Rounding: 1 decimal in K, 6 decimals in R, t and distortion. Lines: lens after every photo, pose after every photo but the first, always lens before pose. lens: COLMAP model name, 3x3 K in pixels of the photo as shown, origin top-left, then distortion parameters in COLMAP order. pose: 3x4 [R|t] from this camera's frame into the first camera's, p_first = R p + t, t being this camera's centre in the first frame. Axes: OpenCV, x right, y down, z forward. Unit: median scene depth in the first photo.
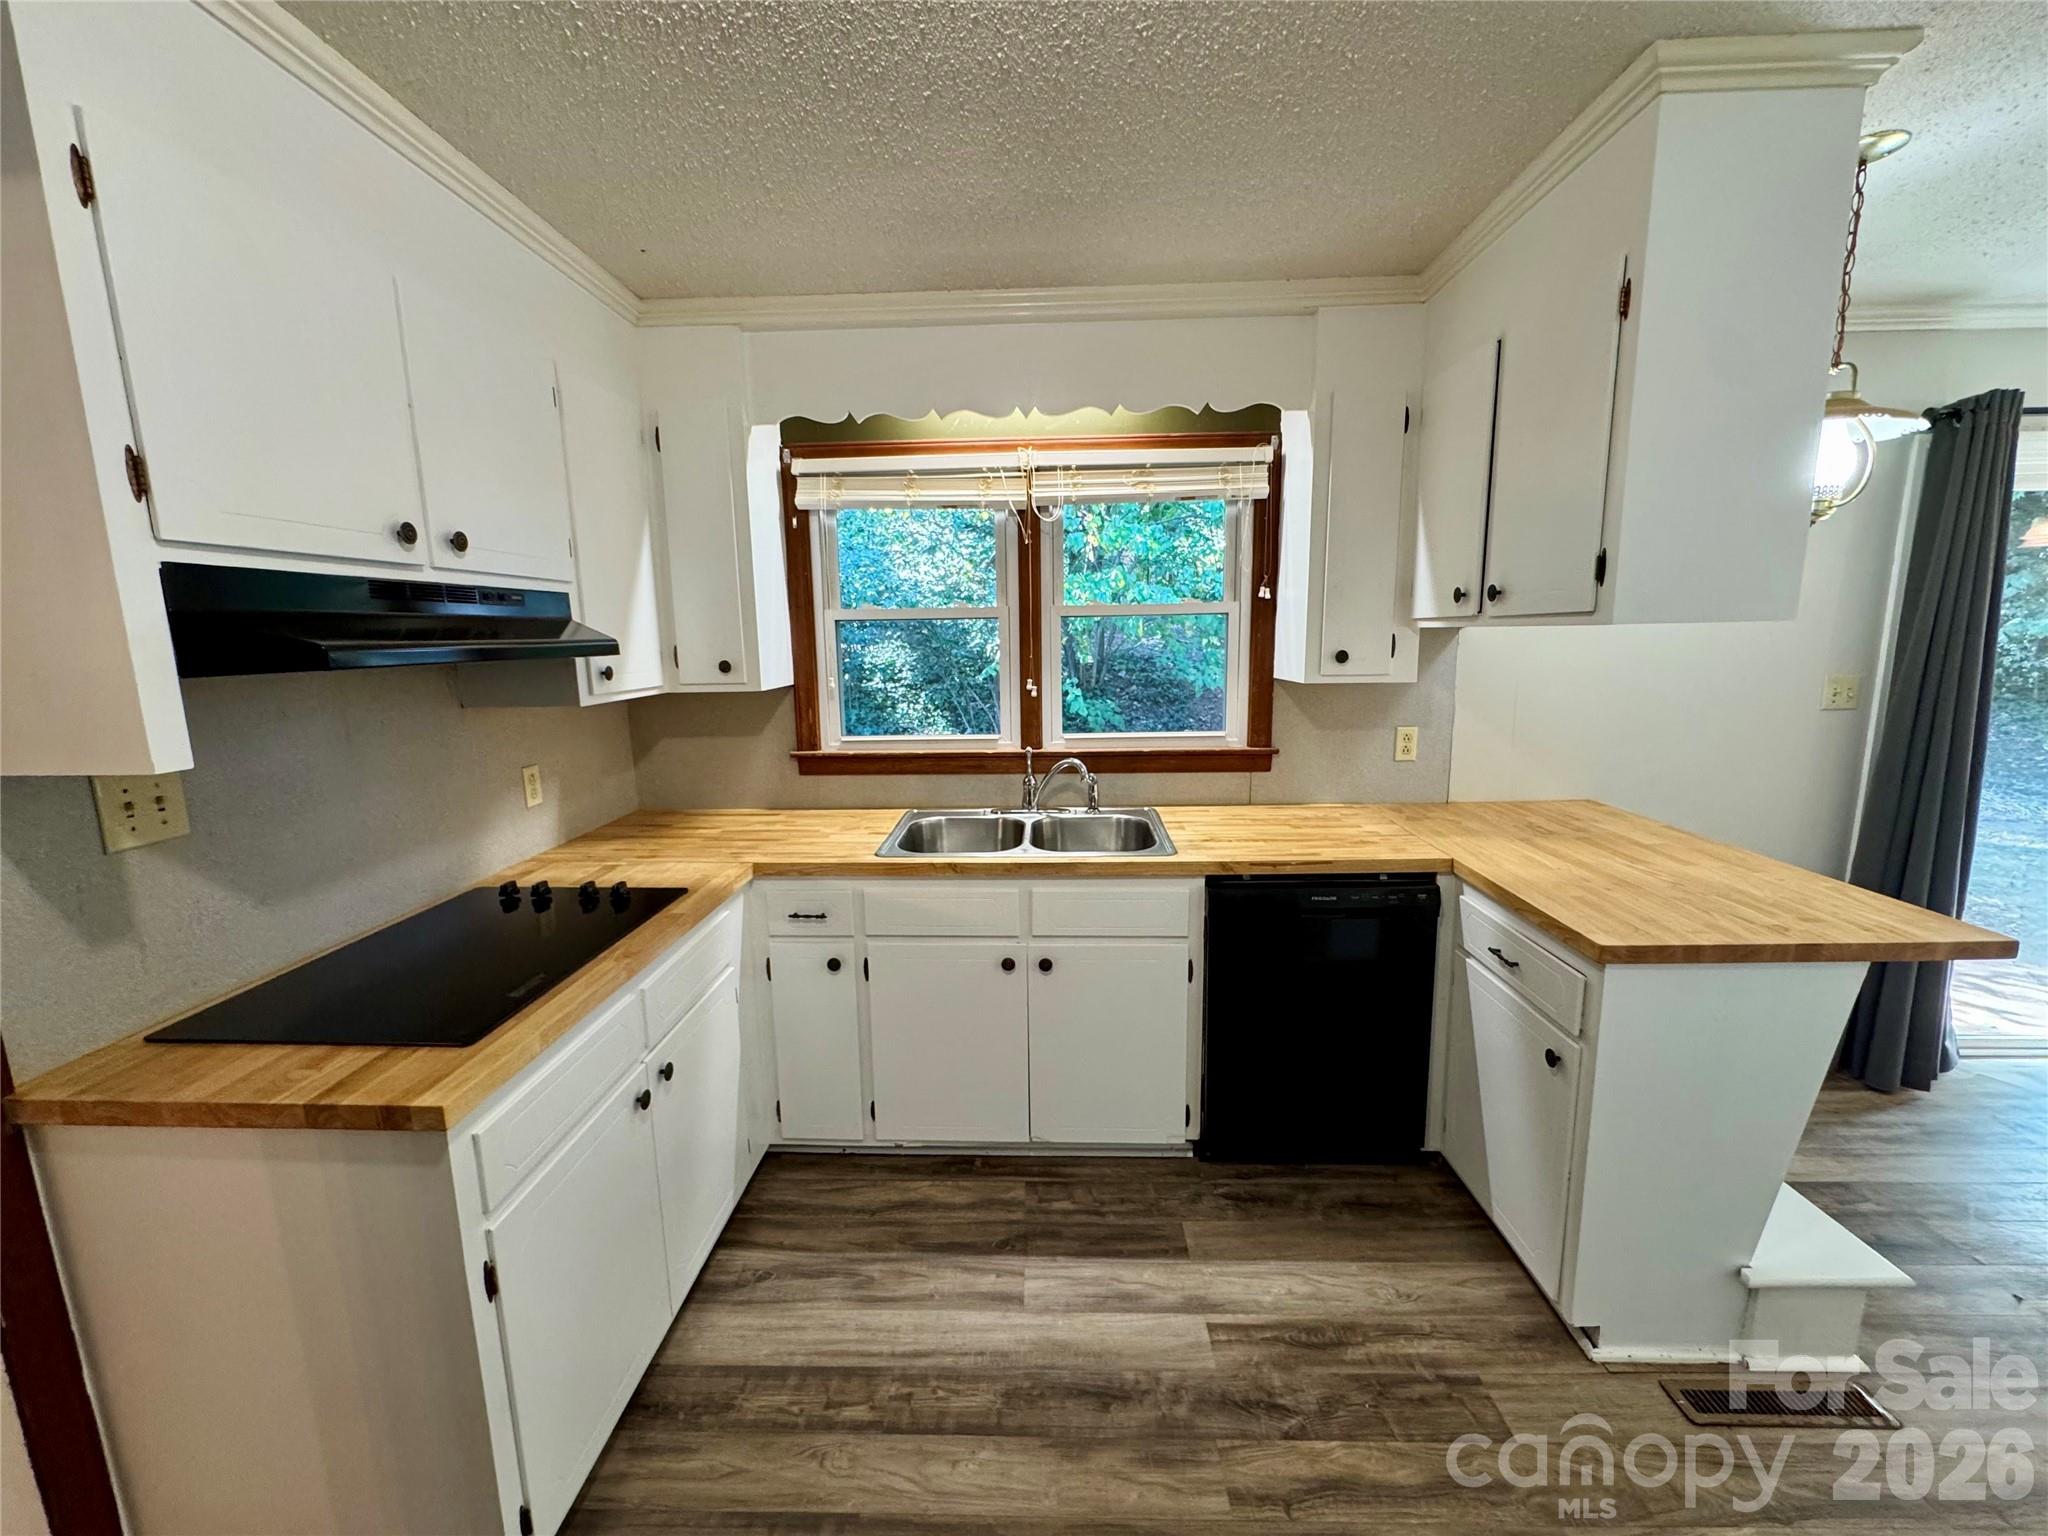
lens RADIAL K [[822.6, 0, 1024.0], [0, 822.6, 768.0], [0, 0, 1]] dist [0.000522, -0.000327]
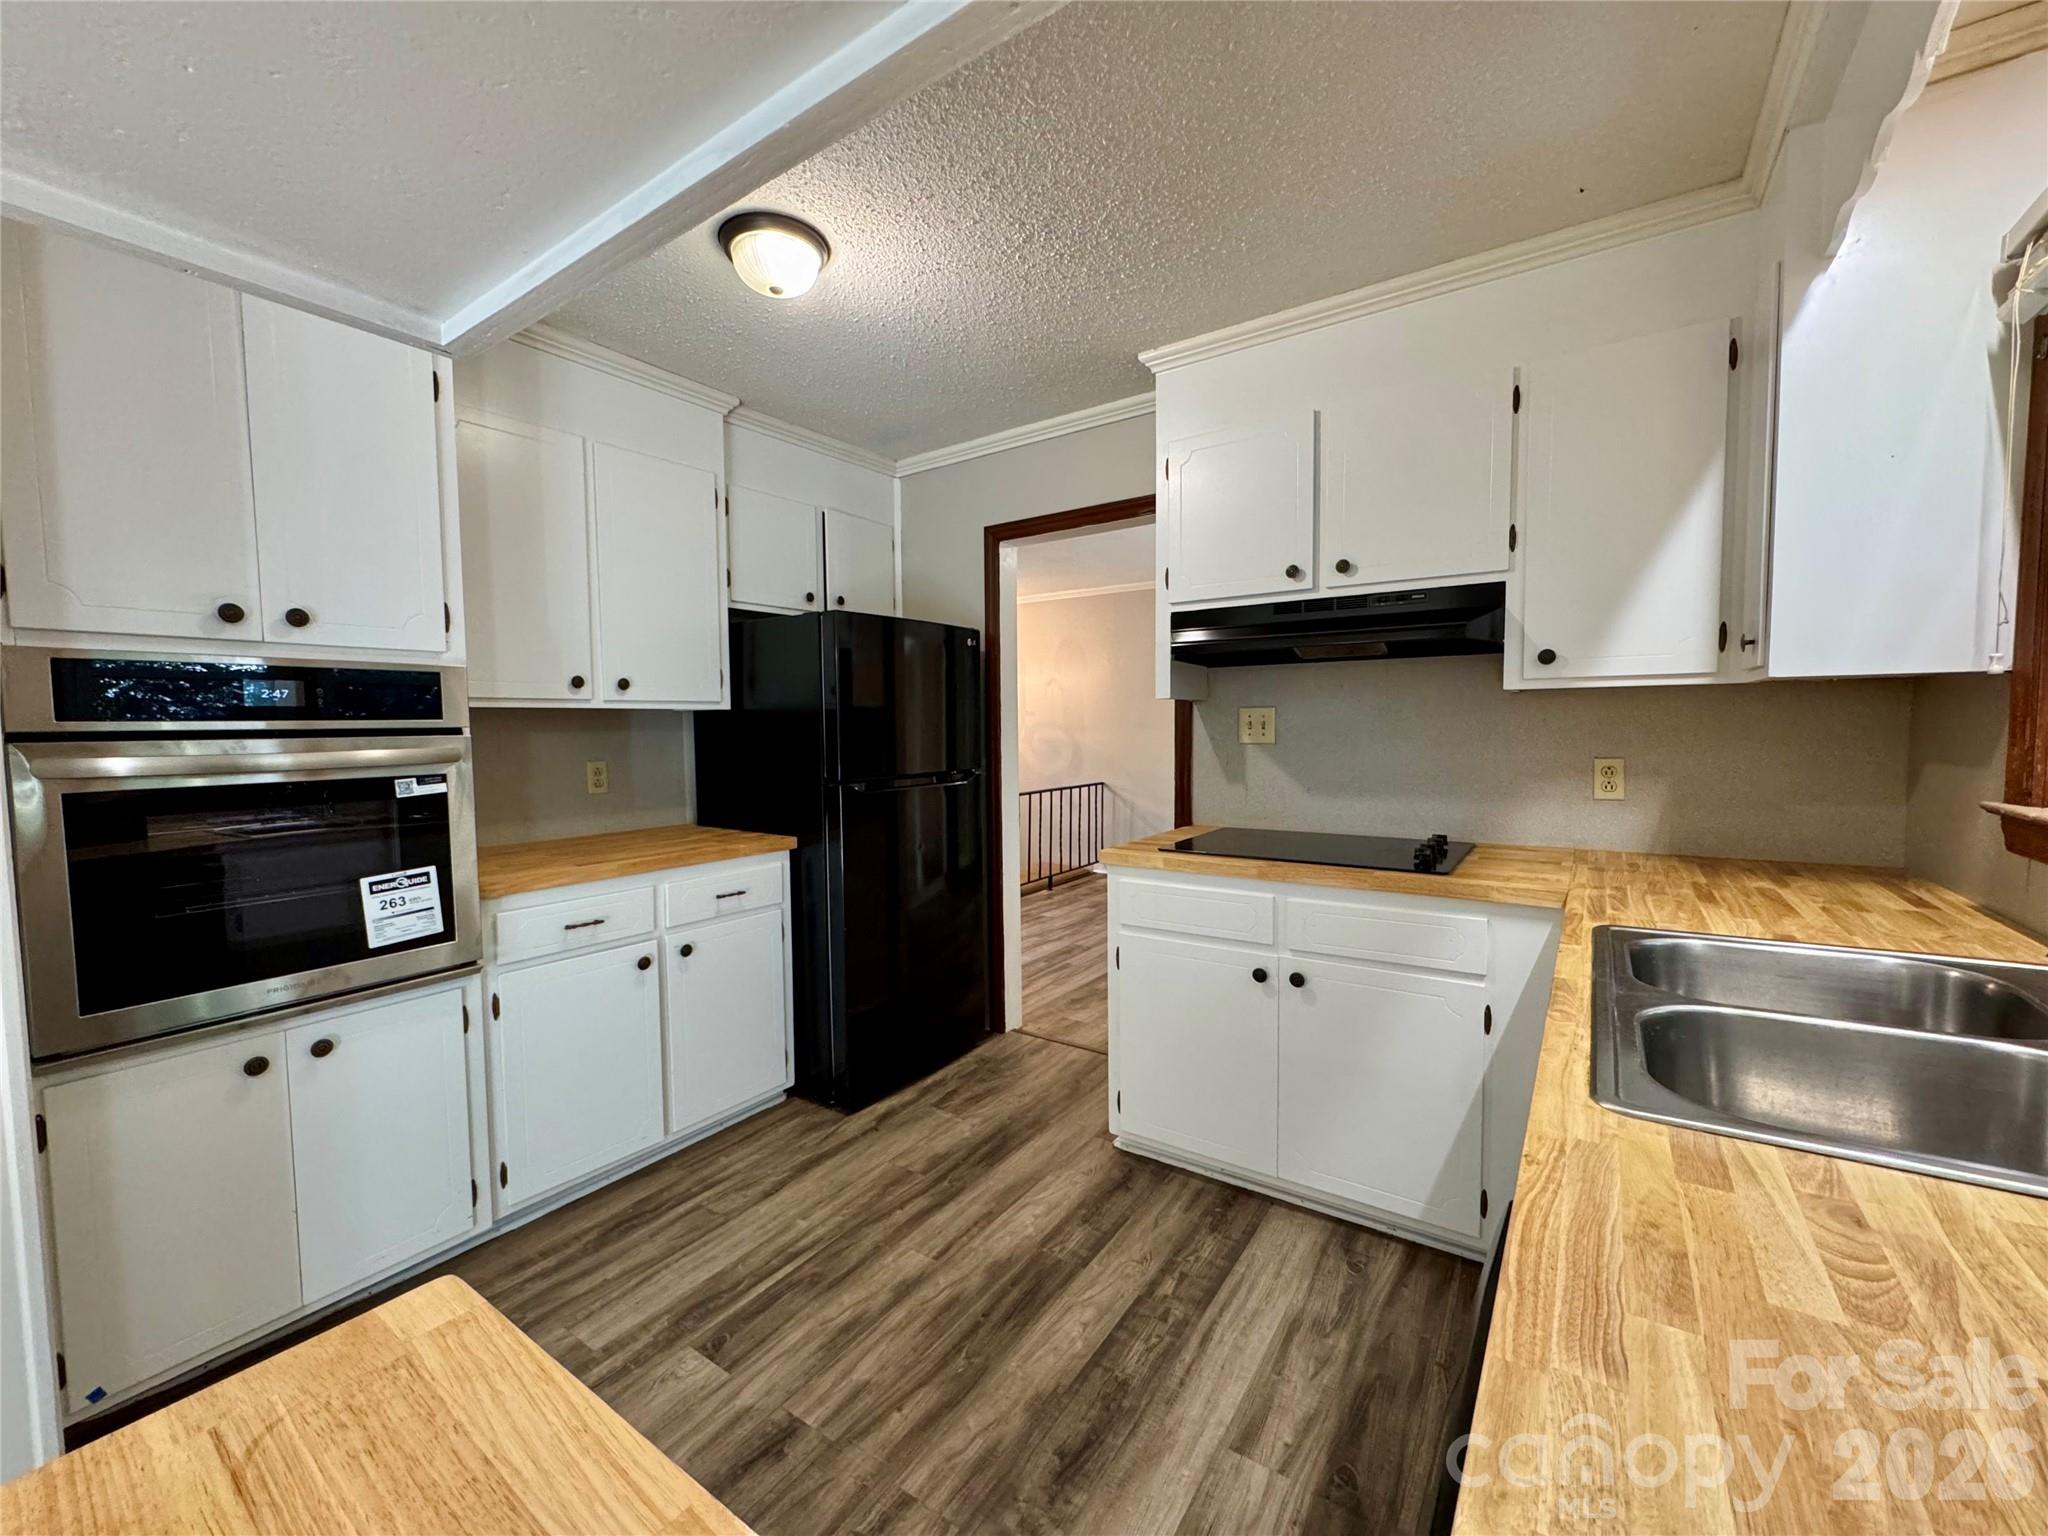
lens RADIAL K [[818.6, 0, 1020.8], [0, 818.6, 766.0], [0, 0, 1]] dist [-0.000366, -0.000175]
pose [[-0.543207, 0.067001, -0.836921, 0.769882], [-0.119803, 0.980425, 0.156248, -0.079398], [0.831007, 0.185141, -0.524547, 1.222531]]
